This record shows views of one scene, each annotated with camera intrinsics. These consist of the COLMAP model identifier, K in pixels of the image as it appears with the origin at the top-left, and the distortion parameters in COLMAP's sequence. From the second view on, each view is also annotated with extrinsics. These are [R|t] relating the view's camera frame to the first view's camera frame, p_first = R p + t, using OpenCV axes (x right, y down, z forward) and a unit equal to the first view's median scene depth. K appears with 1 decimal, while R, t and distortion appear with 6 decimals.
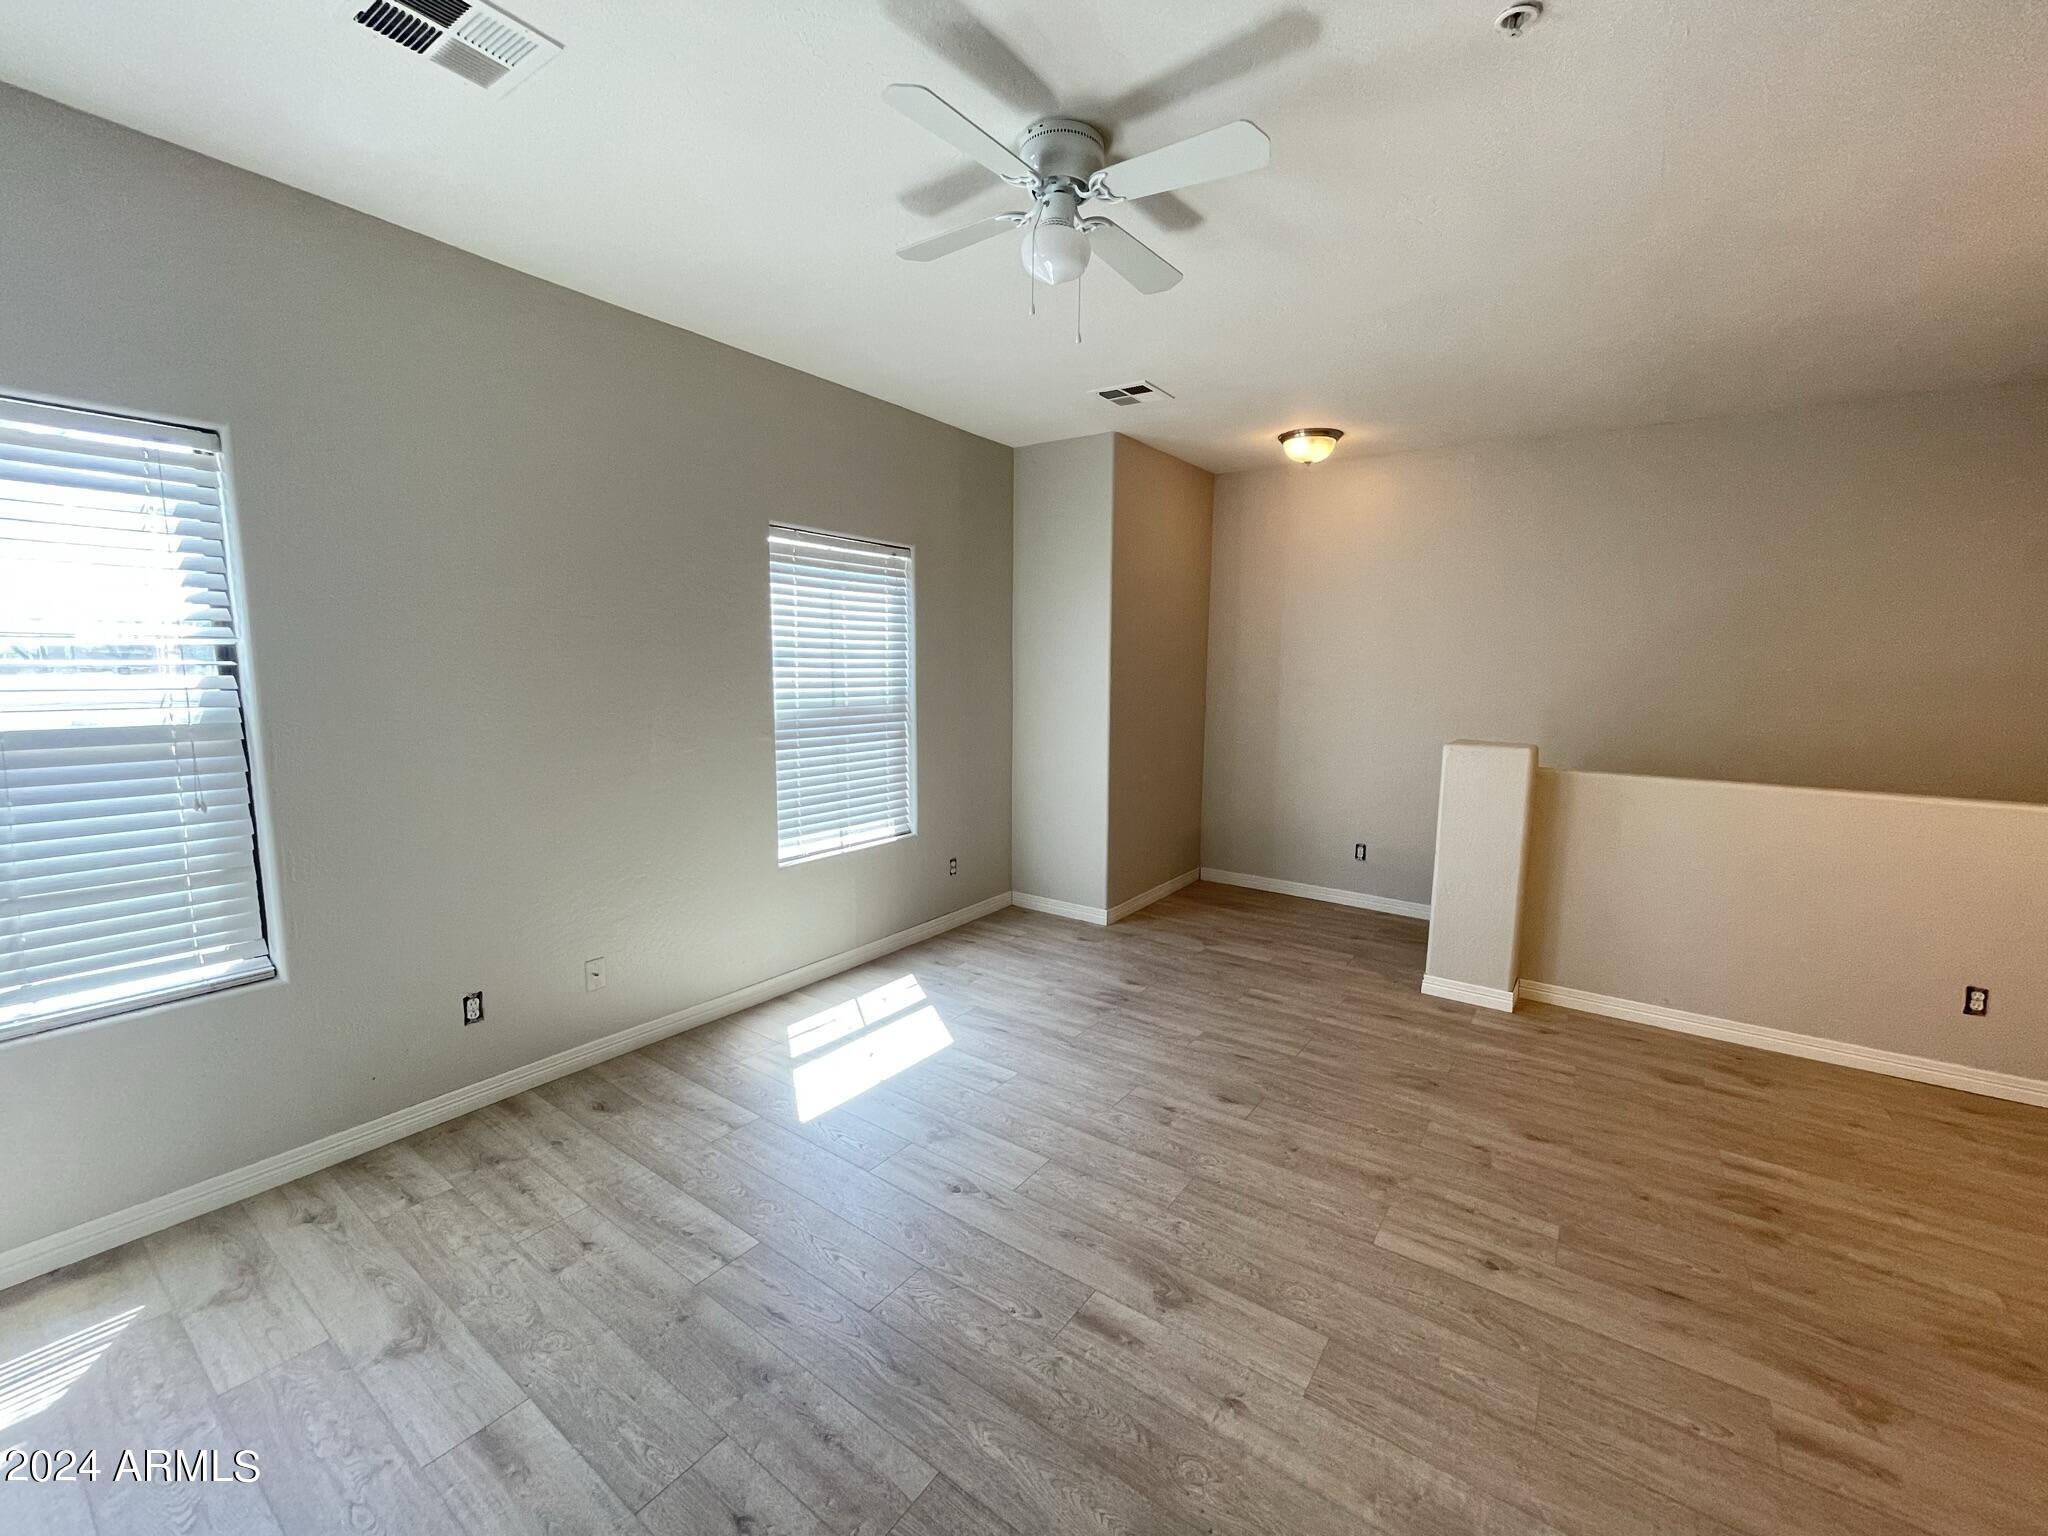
lens RADIAL K [[838.7, 0, 1019.2], [0, 838.7, 758.1], [0, 0, 1]] dist [-0.003795, 0.001795]
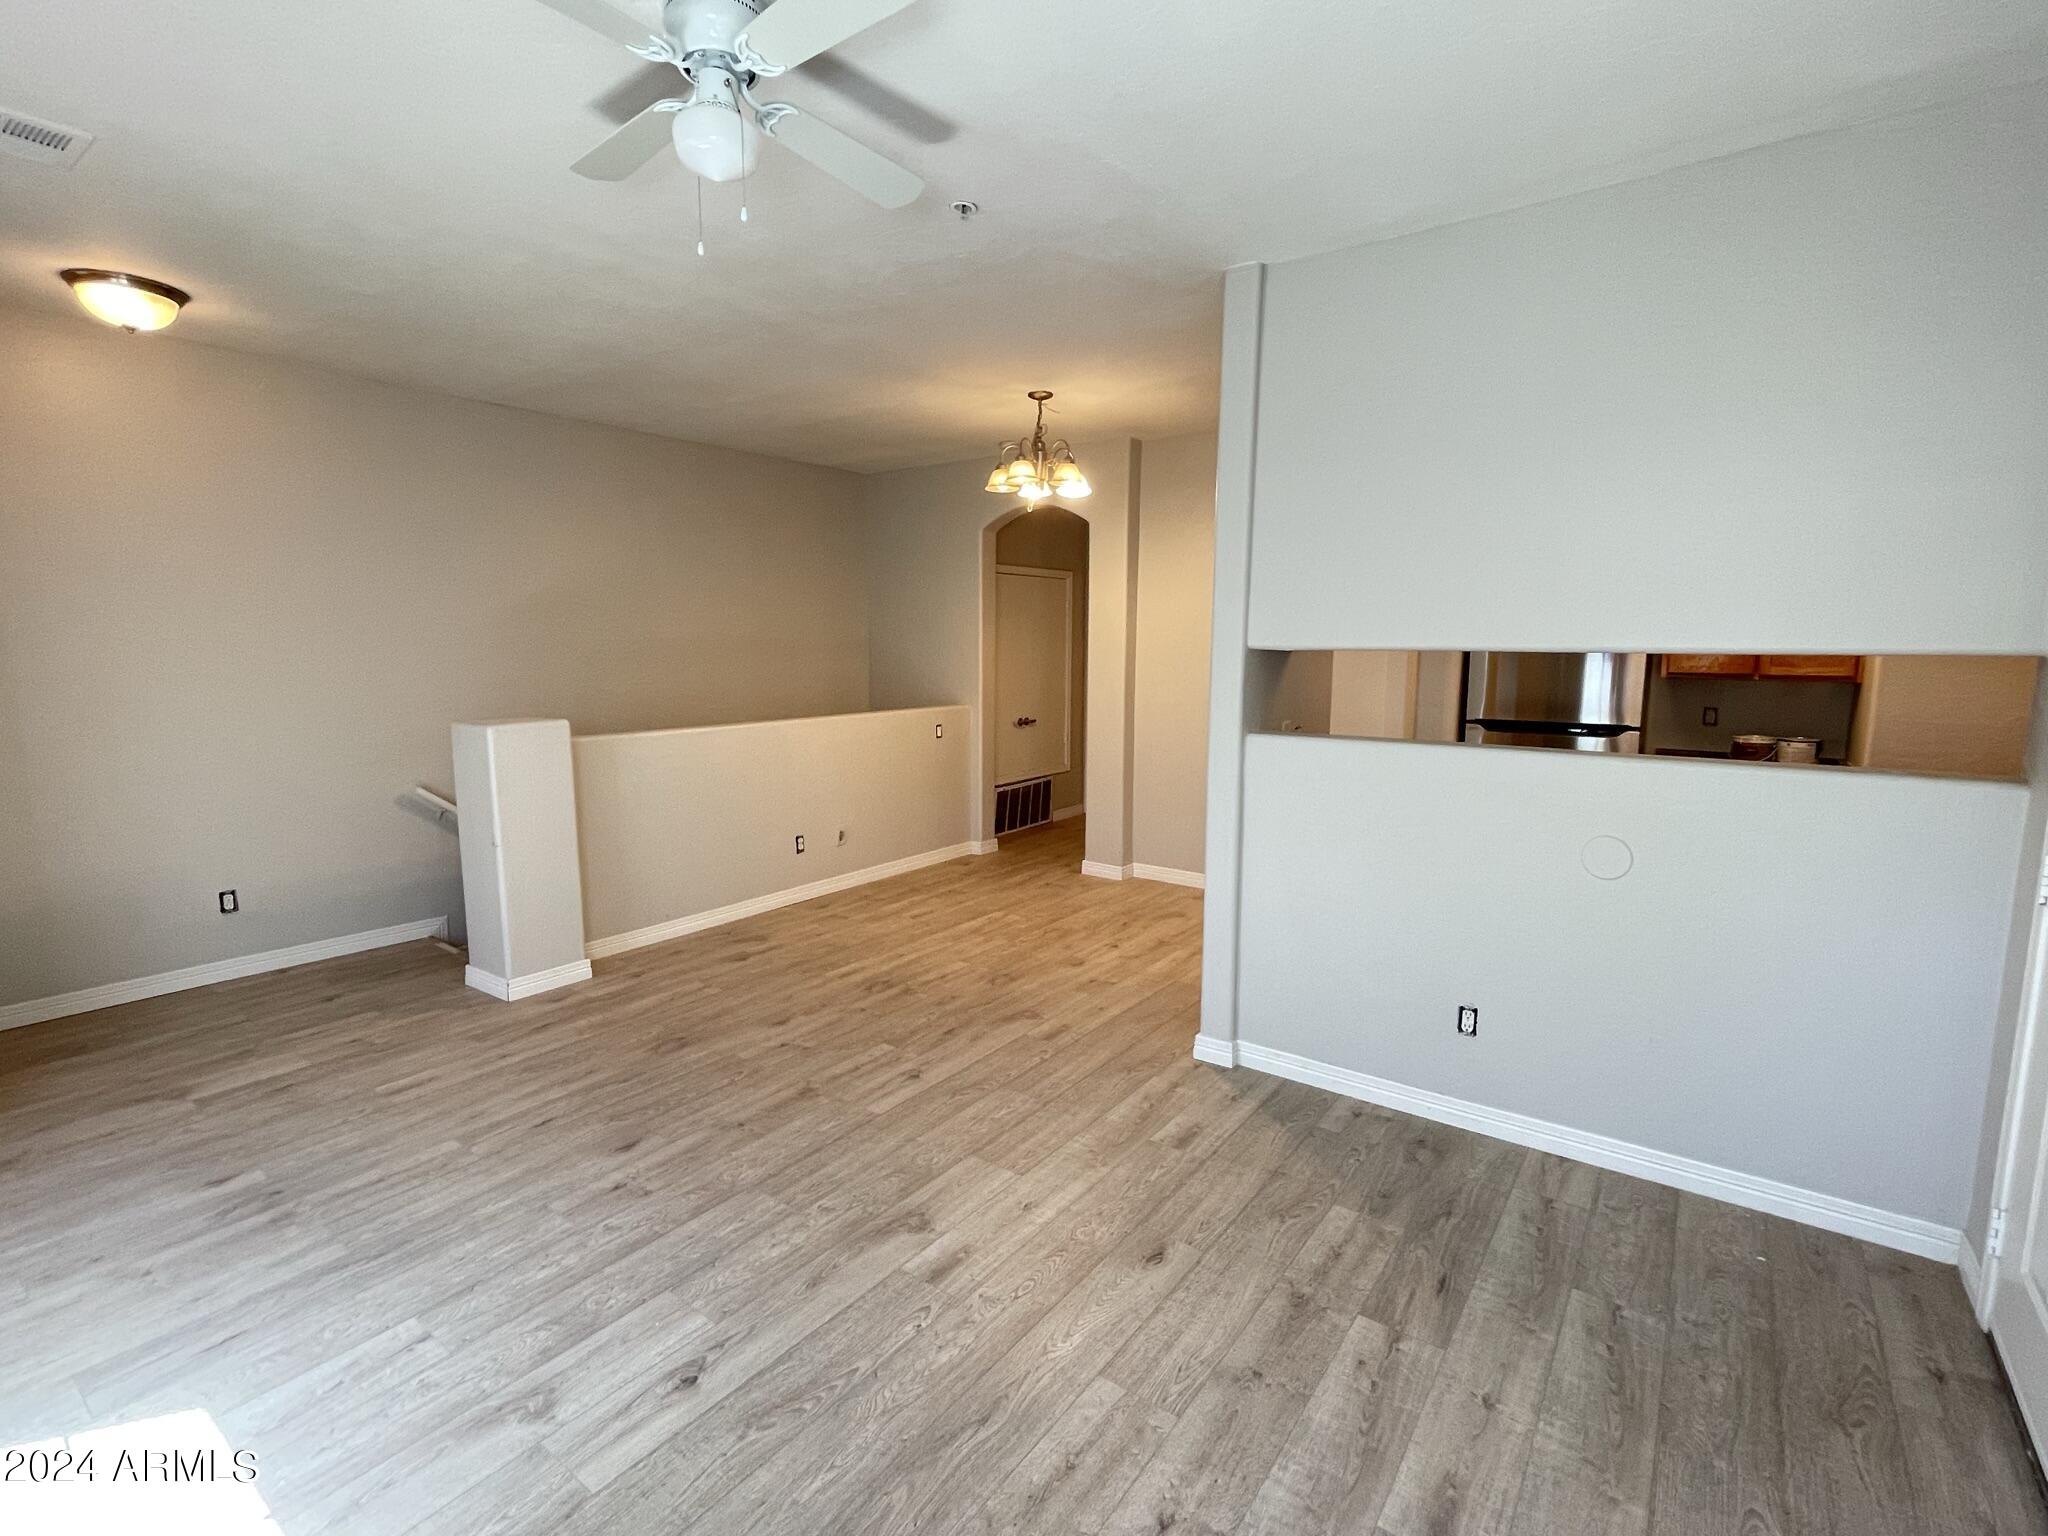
lens RADIAL K [[959.3, 0, 1026.3], [0, 959.3, 766.4], [0, 0, 1]] dist [-0.008106, 0.005563]
pose [[0.010363, -0.147398, 0.989023, -0.697946], [0.114018, 0.982800, 0.145276, -0.077477], [-0.993425, 0.111261, 0.026991, 0.548585]]
